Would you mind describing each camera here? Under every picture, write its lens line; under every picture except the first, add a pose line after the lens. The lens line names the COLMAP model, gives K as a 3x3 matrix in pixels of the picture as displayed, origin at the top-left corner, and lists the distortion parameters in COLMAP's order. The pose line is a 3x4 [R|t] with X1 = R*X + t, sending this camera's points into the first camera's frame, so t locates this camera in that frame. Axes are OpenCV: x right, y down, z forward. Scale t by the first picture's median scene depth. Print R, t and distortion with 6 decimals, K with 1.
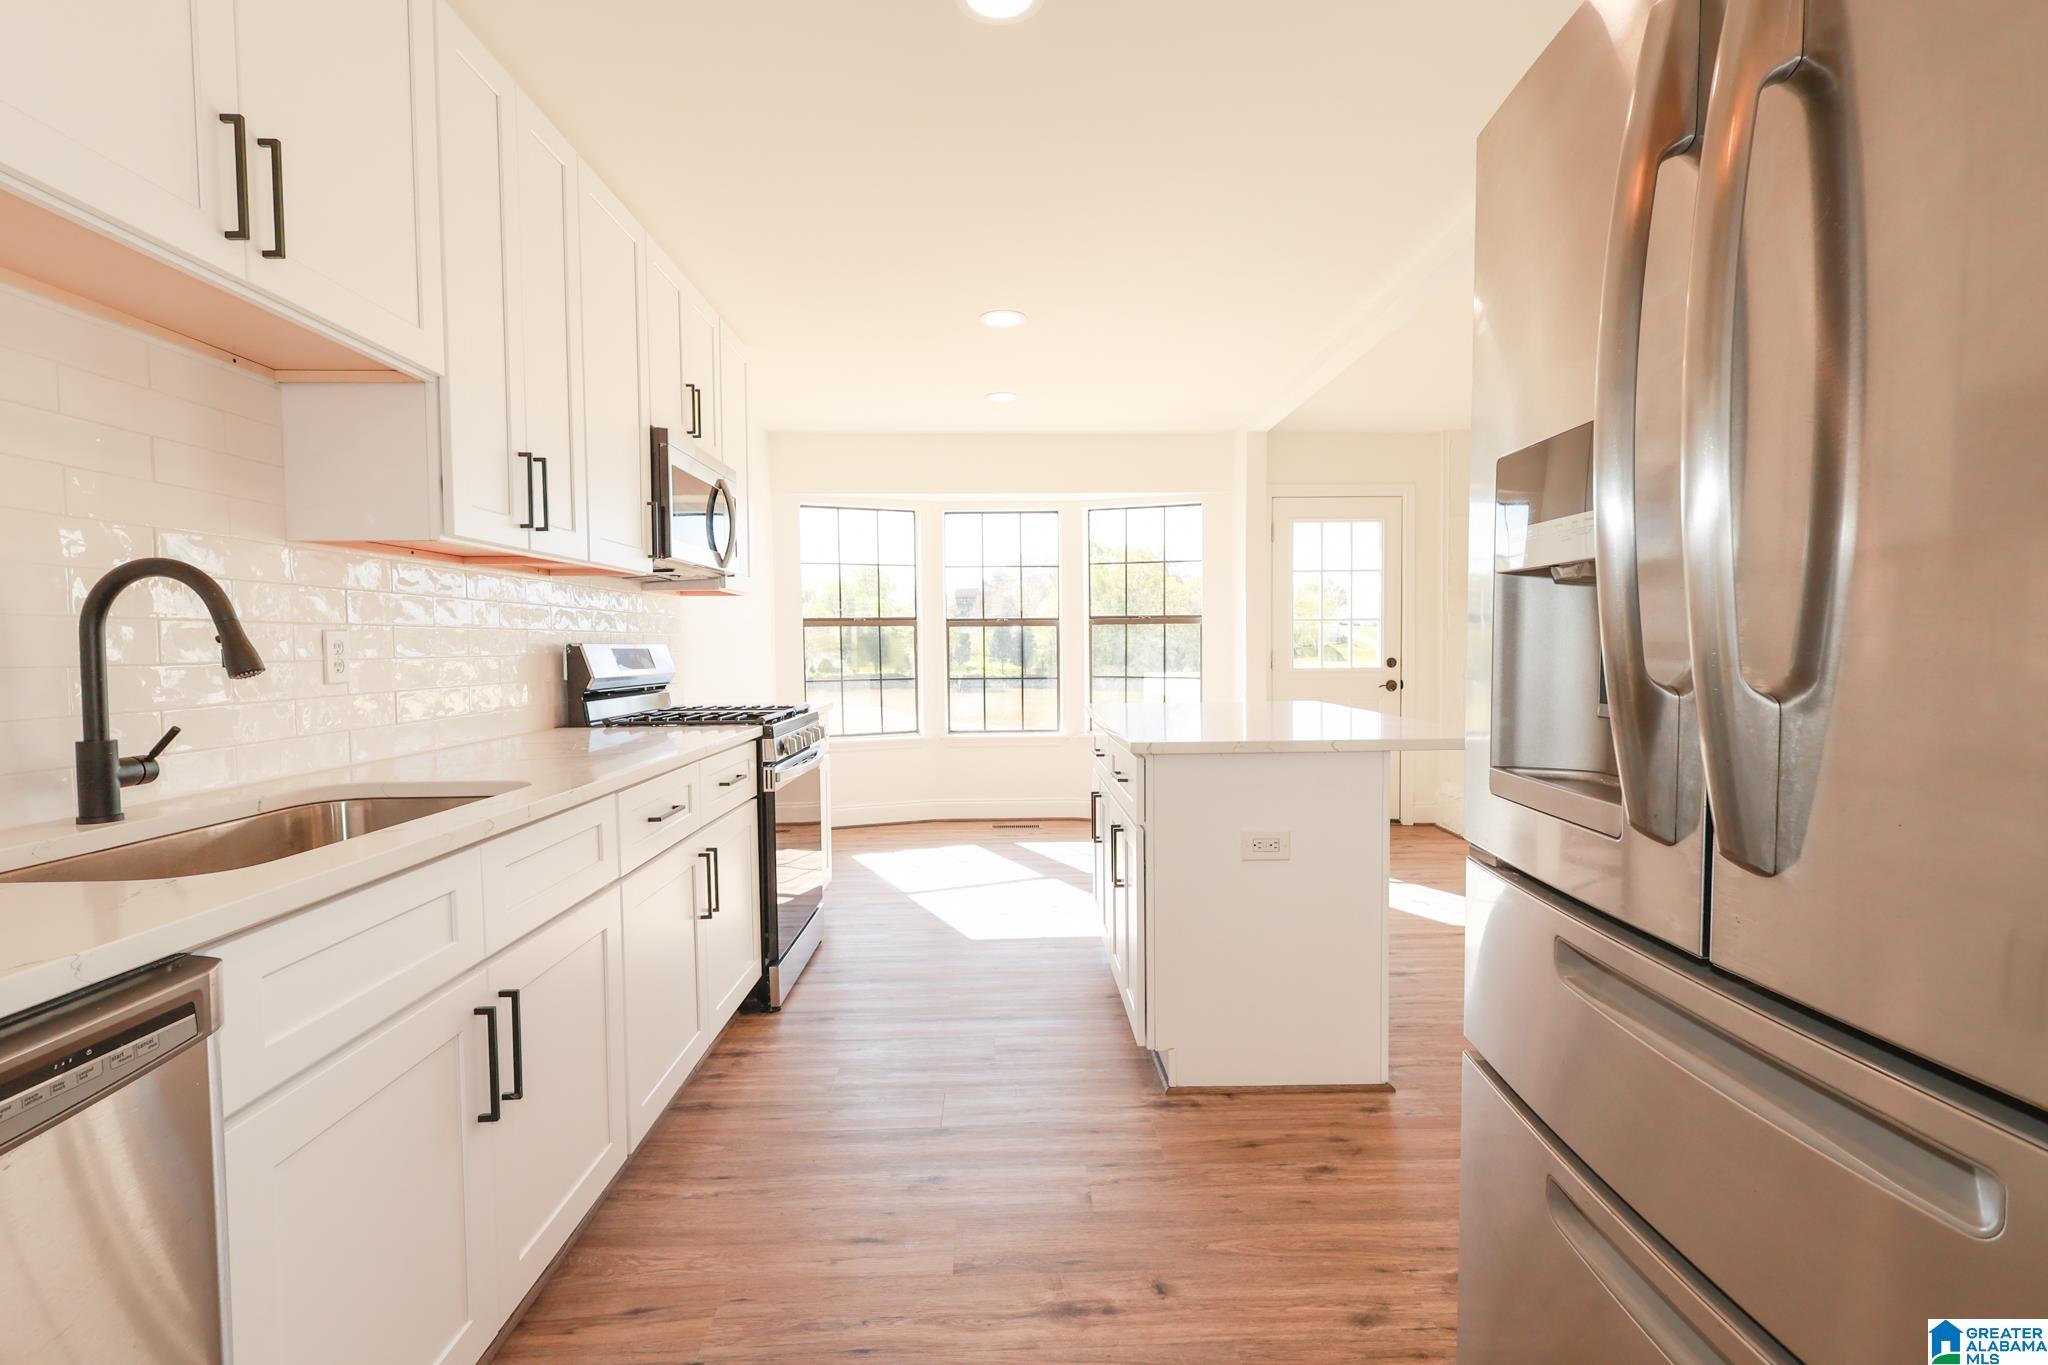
lens RADIAL K [[950.5, 0, 1027.2], [0, 950.5, 675.4], [0, 0, 1]] dist [-0.001621, 0.002042]
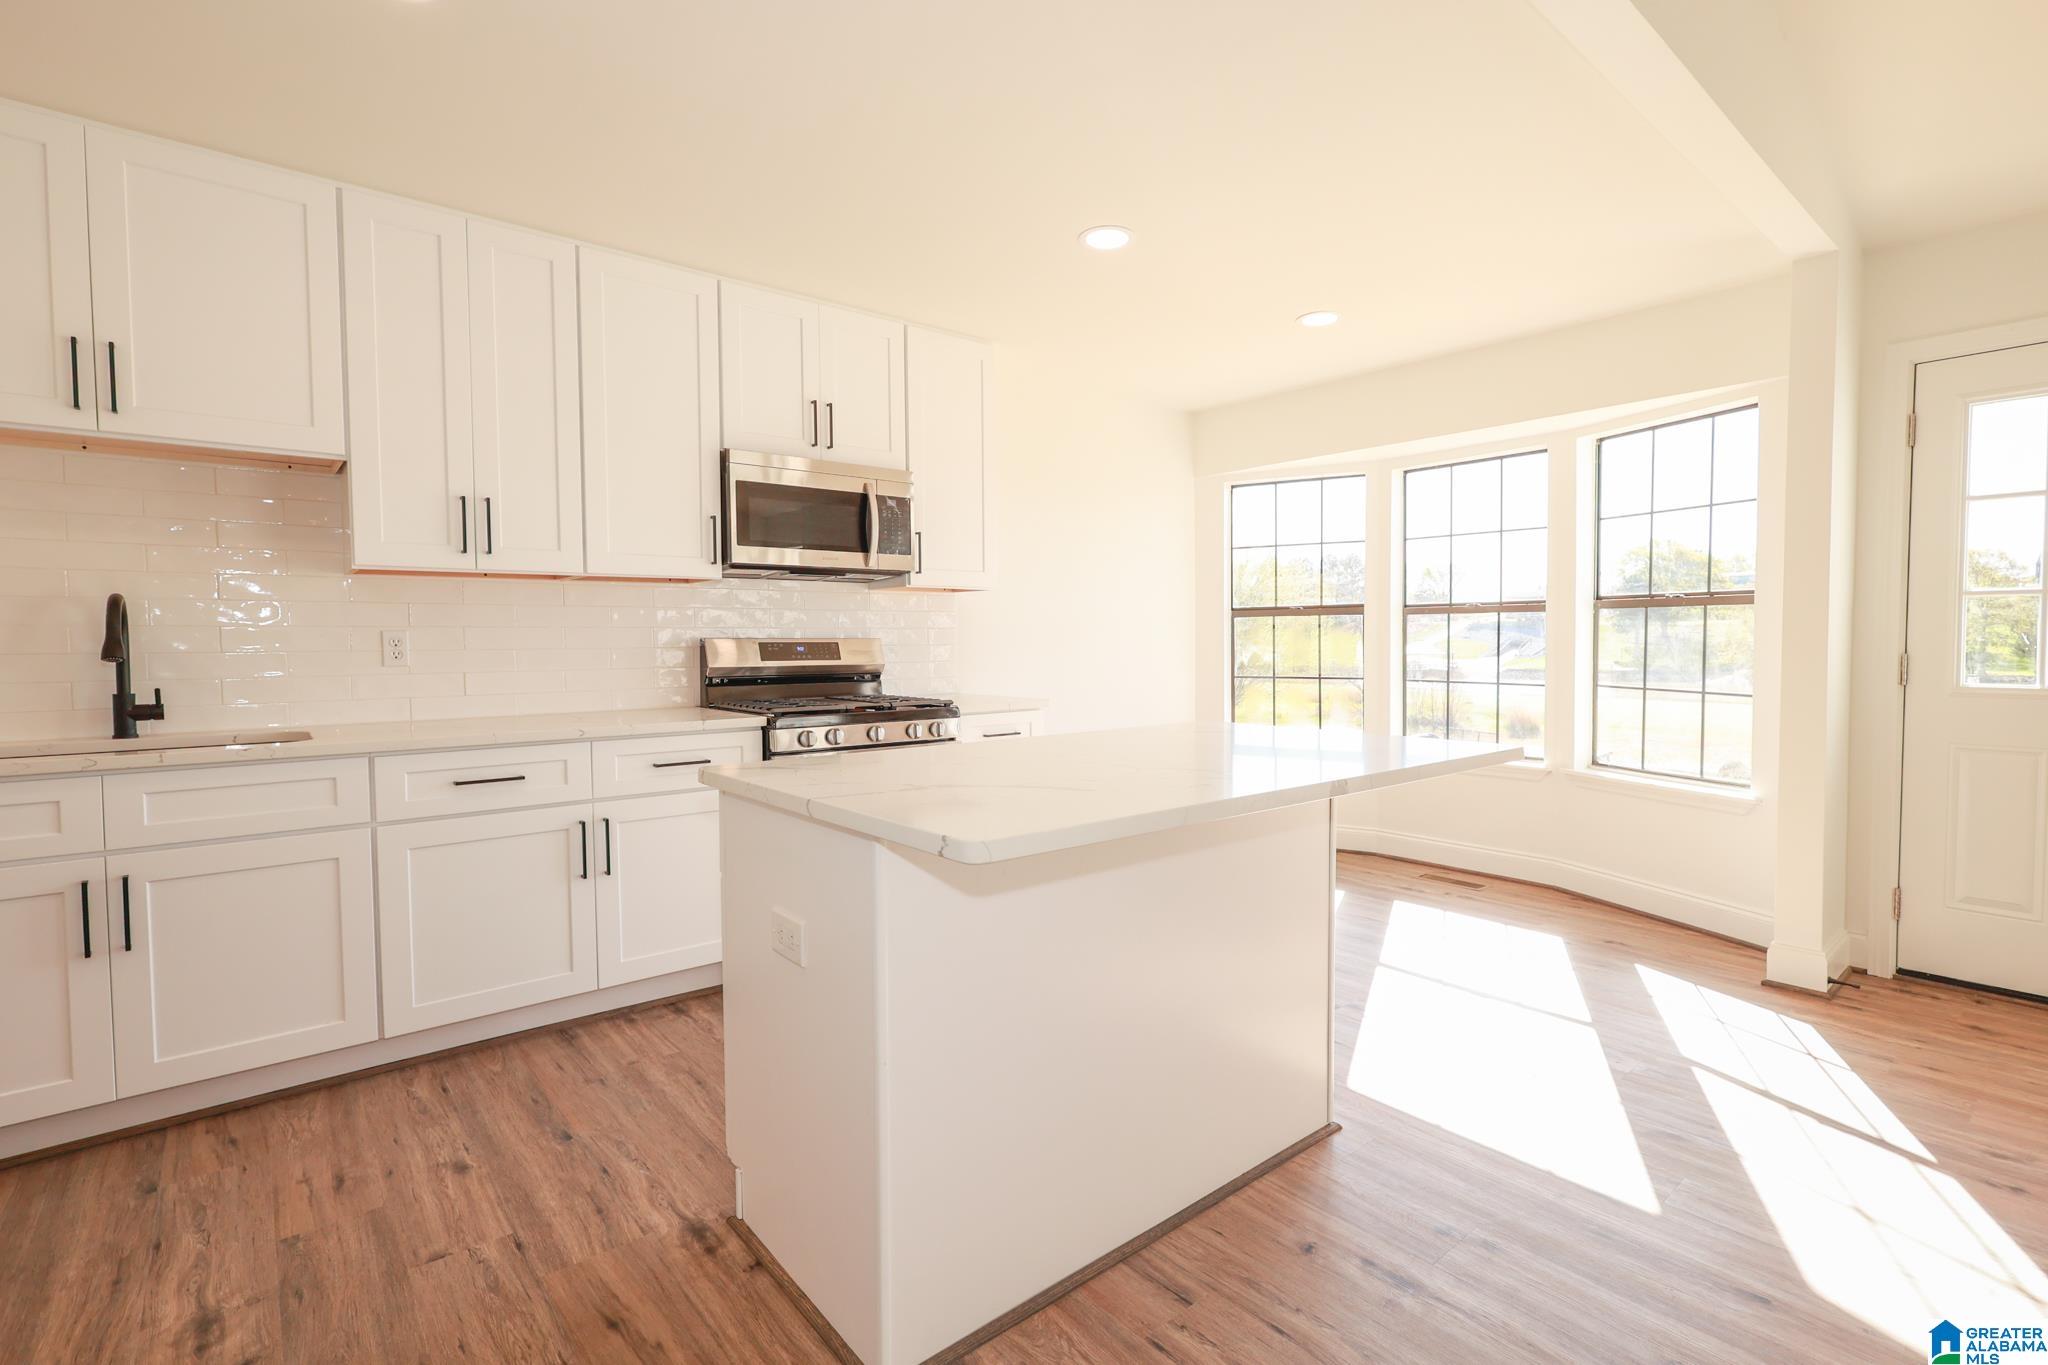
lens RADIAL K [[950.5, 0, 1047.9], [0, 950.5, 673.3], [0, 0, 1]] dist [-0.001621, 0.002042]
pose [[0.629802, 0.035166, -0.775959, 0.825299], [-0.026281, 0.999367, 0.023960, -0.032334], [0.776311, 0.005303, 0.630328, 0.649456]]
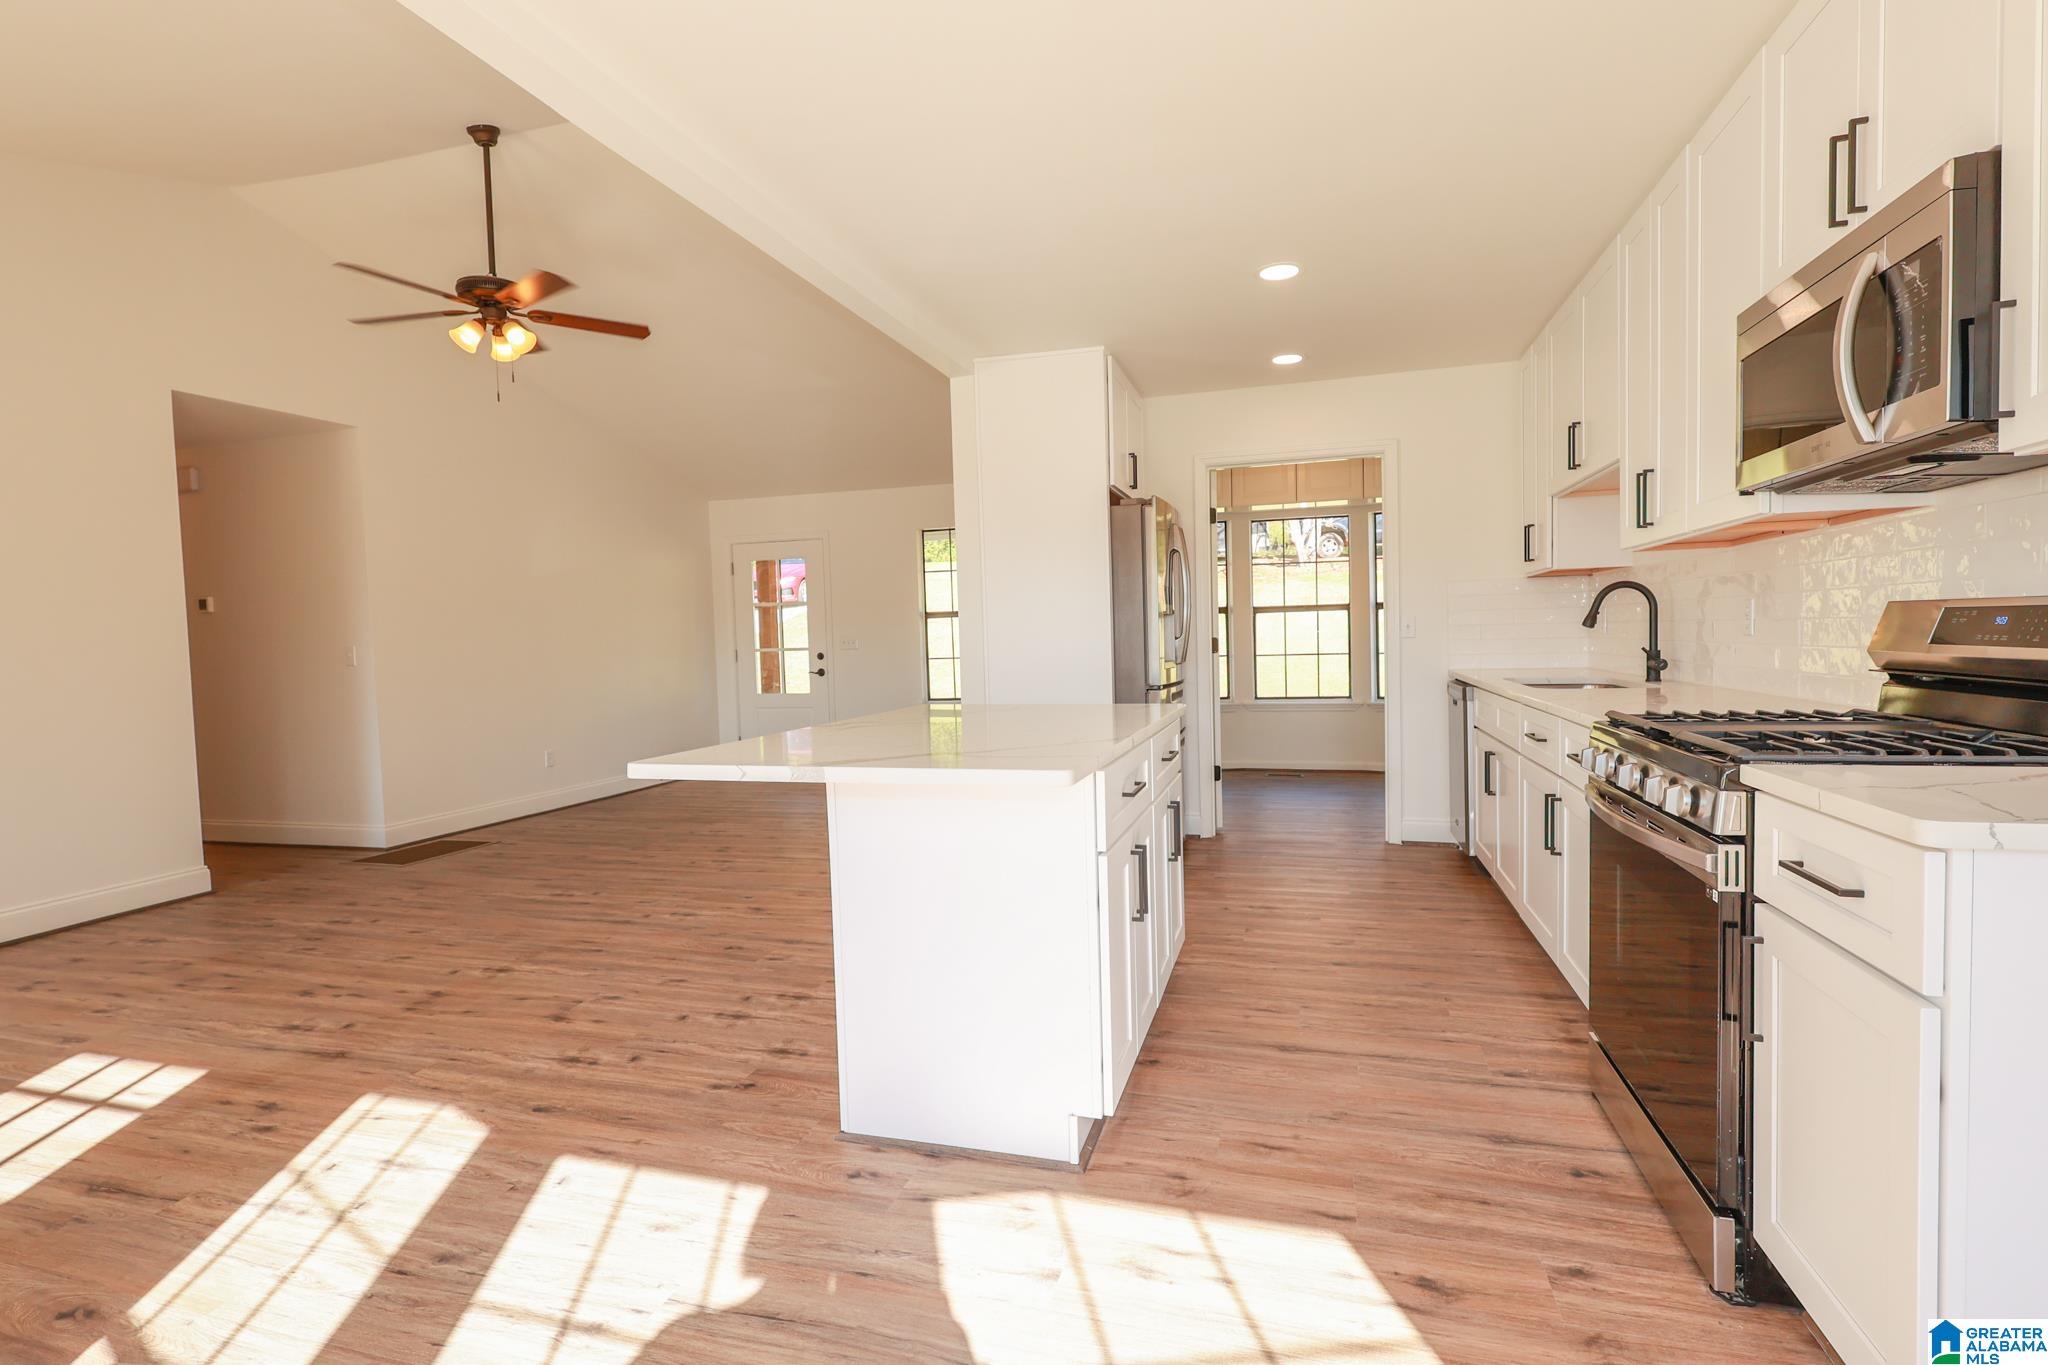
lens RADIAL K [[950.5, 0, 1036.5], [0, 950.5, 684.8], [0, 0, 1]] dist [-0.001621, 0.002042]
pose [[-0.952731, 0.022355, 0.302990, -0.084783], [0.048918, 0.995564, 0.080364, -0.067009], [-0.299850, 0.091387, -0.949599, 2.091425]]
